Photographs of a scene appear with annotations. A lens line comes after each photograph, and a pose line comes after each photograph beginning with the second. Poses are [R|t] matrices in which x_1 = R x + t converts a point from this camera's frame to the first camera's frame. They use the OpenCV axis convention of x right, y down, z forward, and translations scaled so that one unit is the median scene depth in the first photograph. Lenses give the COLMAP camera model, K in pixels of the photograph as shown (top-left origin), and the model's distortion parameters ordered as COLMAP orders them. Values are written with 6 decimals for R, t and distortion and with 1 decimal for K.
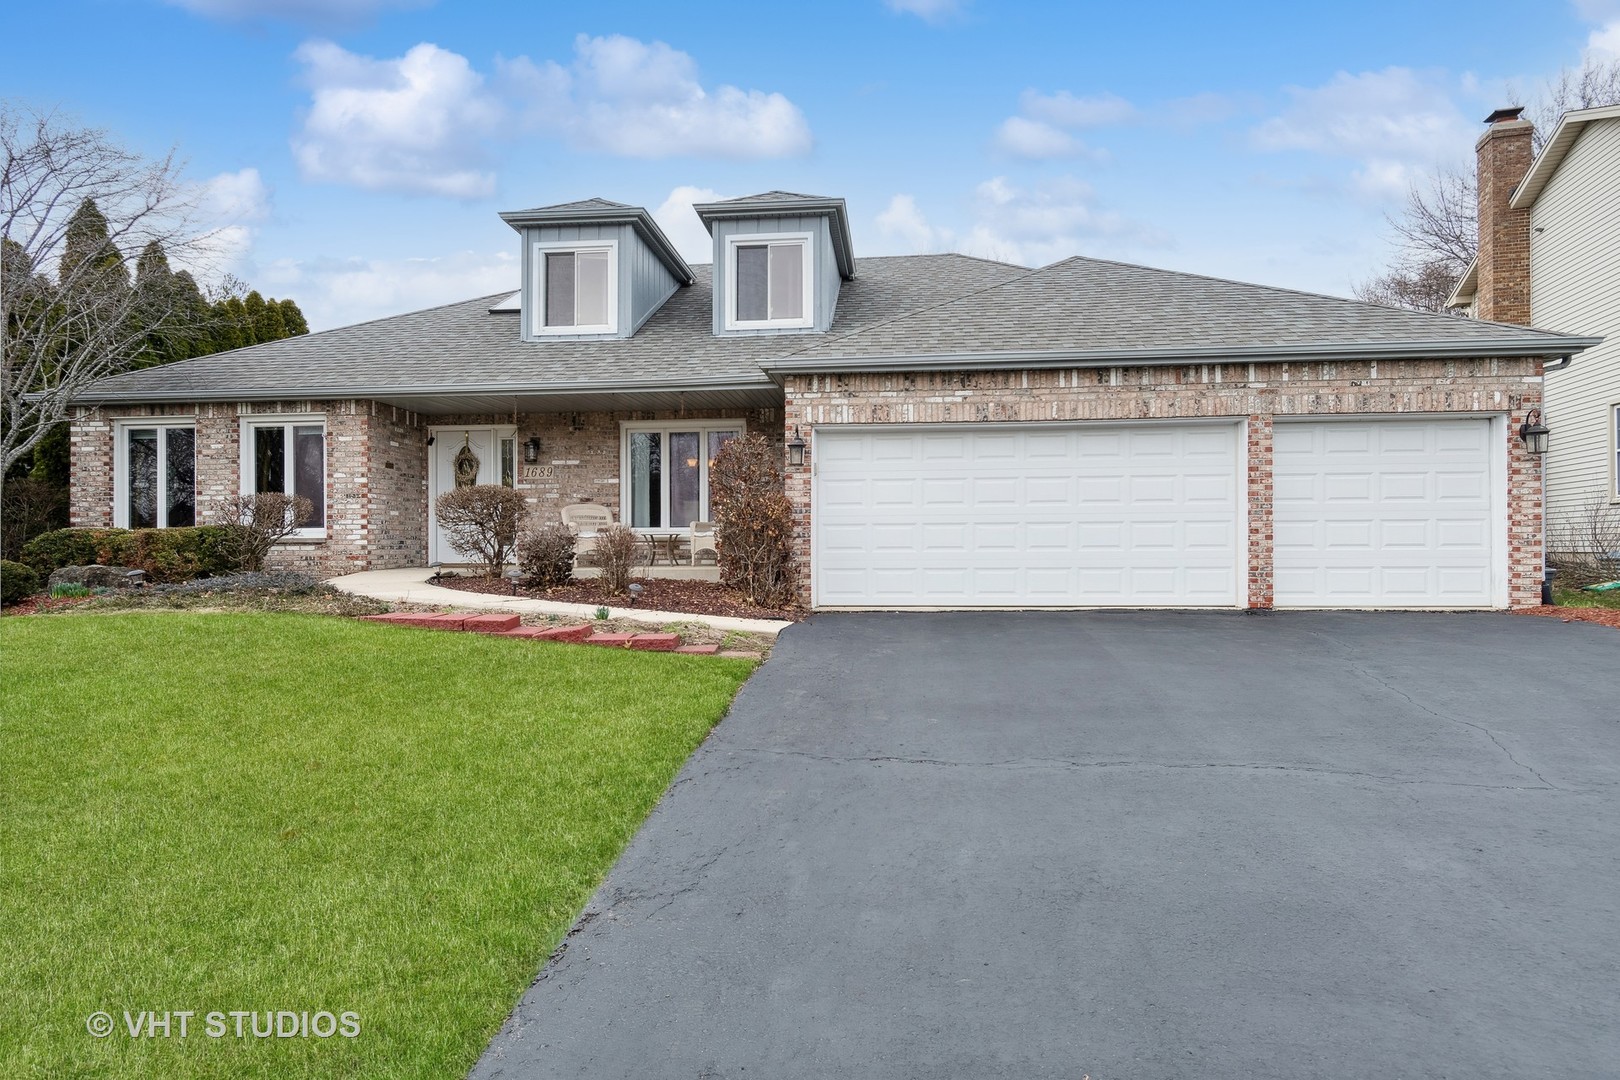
lens RADIAL K [[860.3, 0, 810.1], [0, 860.3, 495.8], [0, 0, 1]] dist [0.006926, -0.004322]
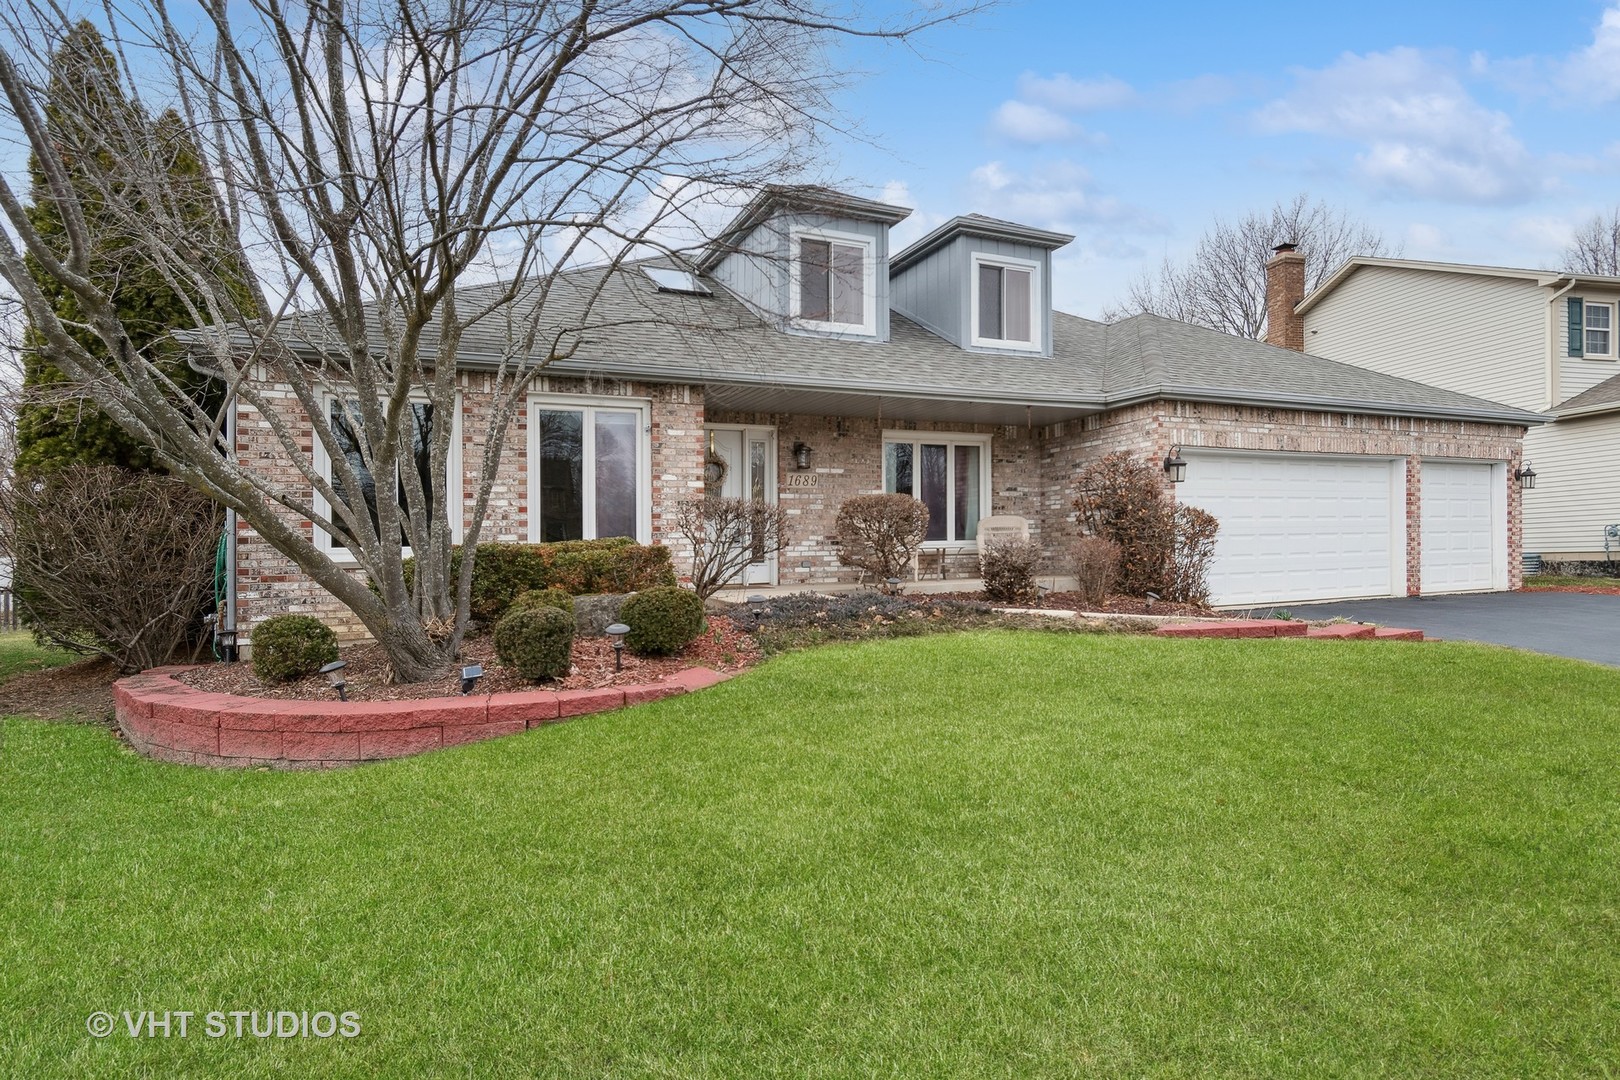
lens RADIAL K [[860.3, 0, 805.9], [0, 860.3, 525.7], [0, 0, 1]] dist [0.006926, -0.004322]
pose [[0.867505, 0.004187, 0.497411, -0.804306], [-0.009499, 0.999922, 0.008151, 0.013214], [-0.497338, -0.011796, 0.867477, 0.227127]]
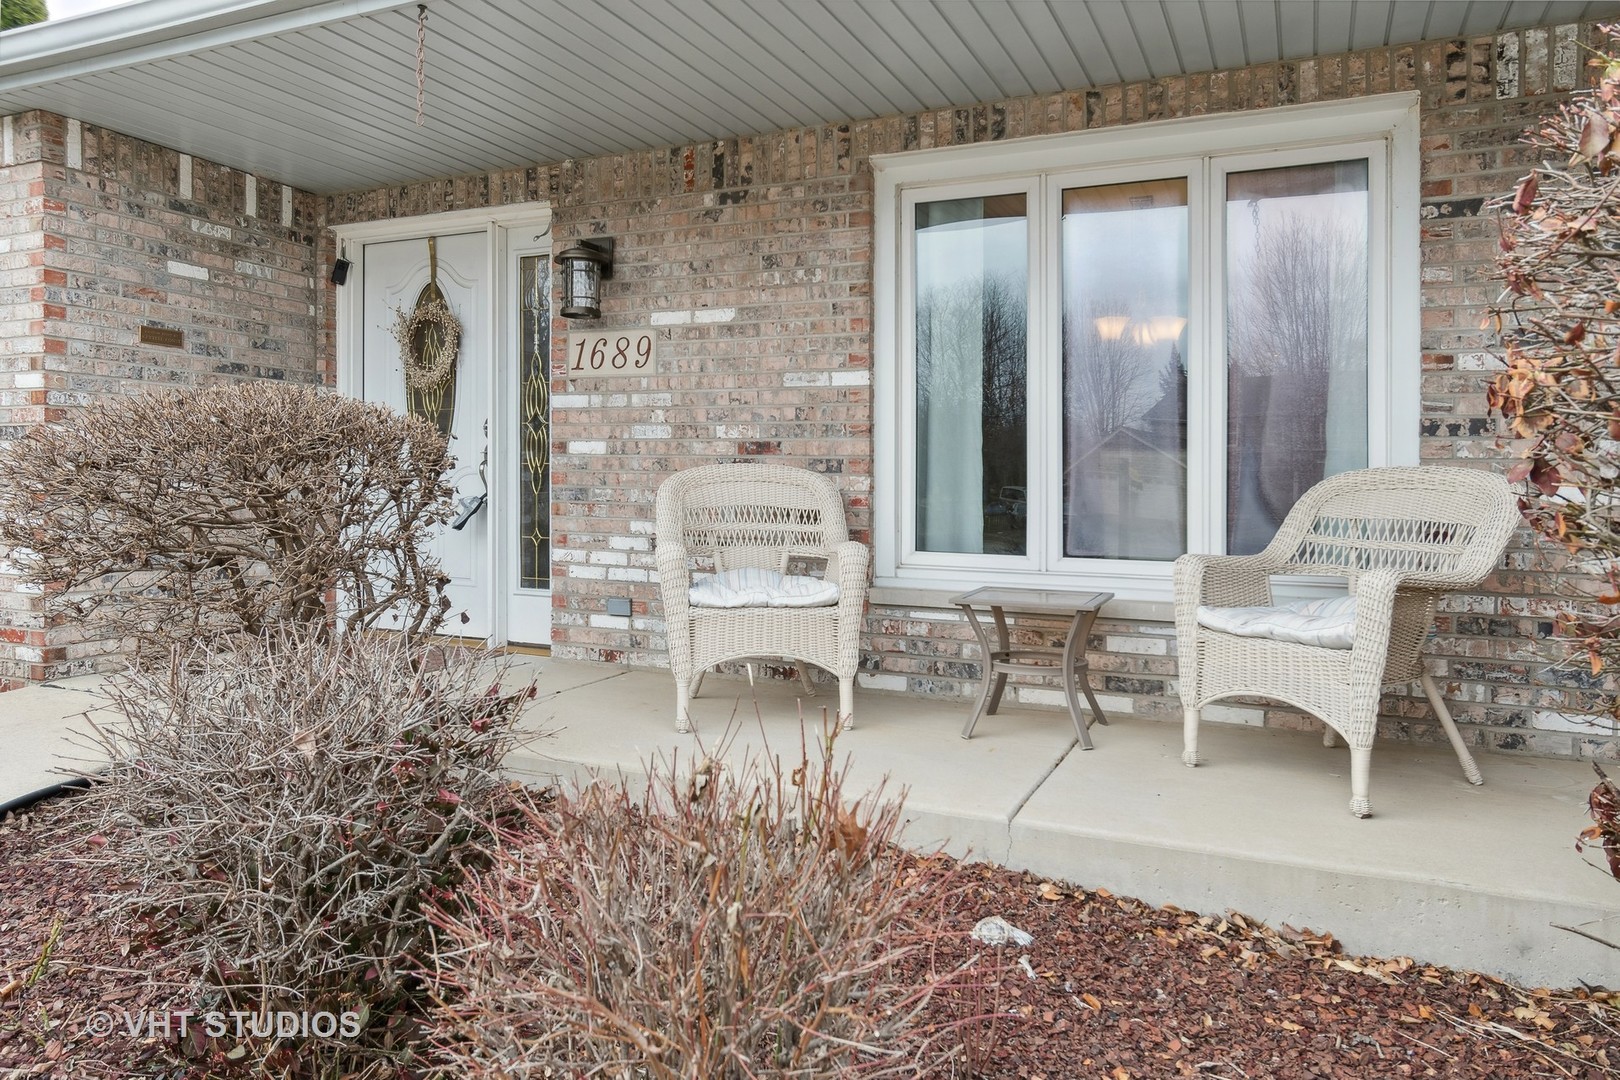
lens RADIAL K [[1076.4, 0, 776.1], [0, 1076.4, 436.3], [0, 0, 1]] dist [-0.003703, 0.002444]
pose [[0.942194, 0.005402, -0.335024, -0.143310], [-0.000889, 0.999907, 0.013622, -0.003930], [0.335066, -0.012536, 0.942111, 0.703739]]
